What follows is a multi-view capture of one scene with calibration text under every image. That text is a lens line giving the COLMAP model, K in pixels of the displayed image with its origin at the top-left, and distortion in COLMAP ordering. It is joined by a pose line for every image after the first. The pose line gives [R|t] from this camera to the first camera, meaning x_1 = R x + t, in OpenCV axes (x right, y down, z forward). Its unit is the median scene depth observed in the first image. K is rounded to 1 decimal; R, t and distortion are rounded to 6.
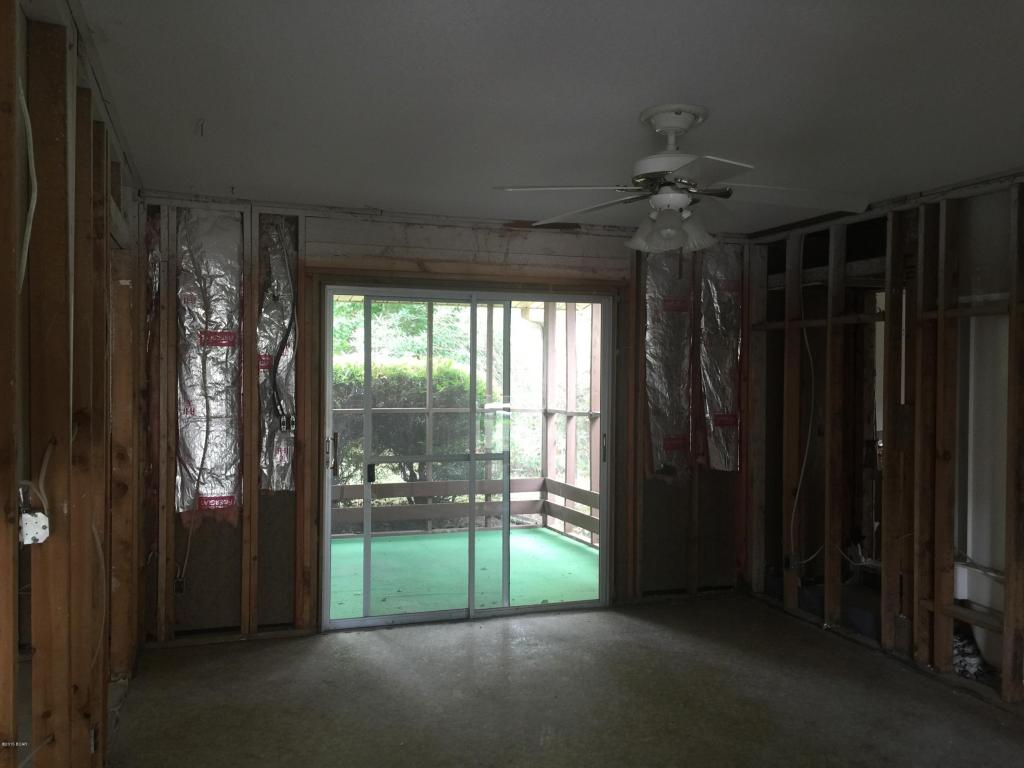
lens RADIAL K [[874.4, 0, 512.4], [0, 874.4, 383.9], [0, 0, 1]] dist [0.064090, -0.025077]
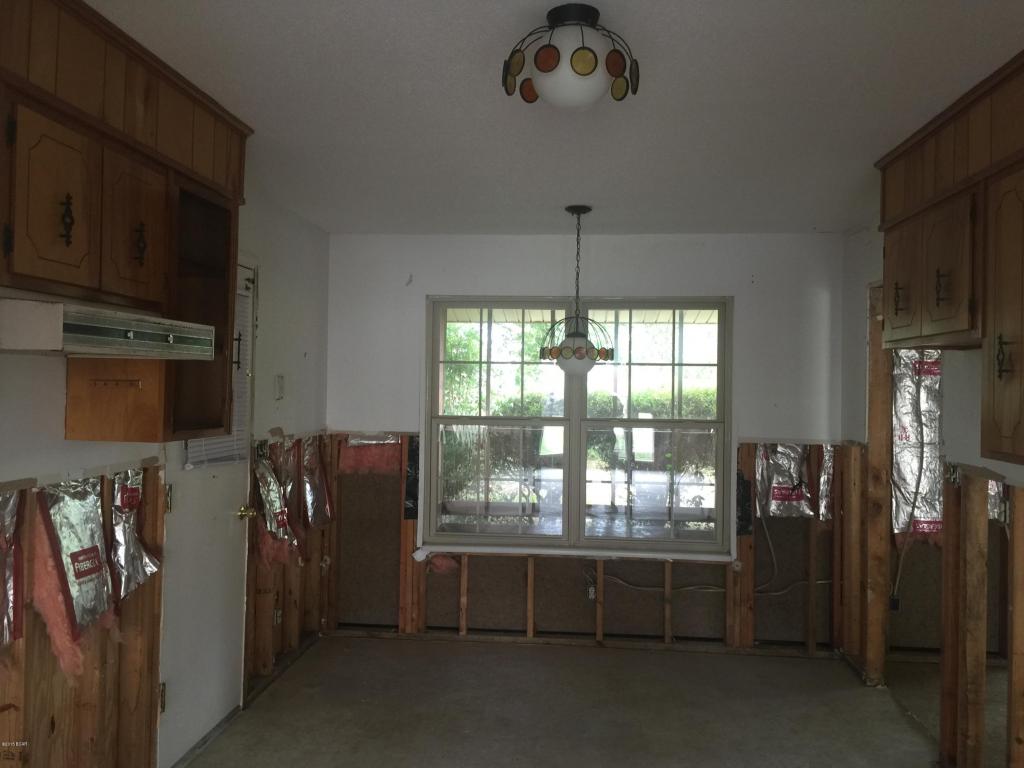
lens RADIAL K [[874.4, 0, 512.3], [0, 874.4, 384.3], [0, 0, 1]] dist [0.064090, -0.025077]
pose [[0.913816, 0.009617, -0.406014, -0.364606], [-0.017340, 0.999732, -0.015347, -0.007648], [0.405758, 0.021065, 0.913738, -0.151786]]
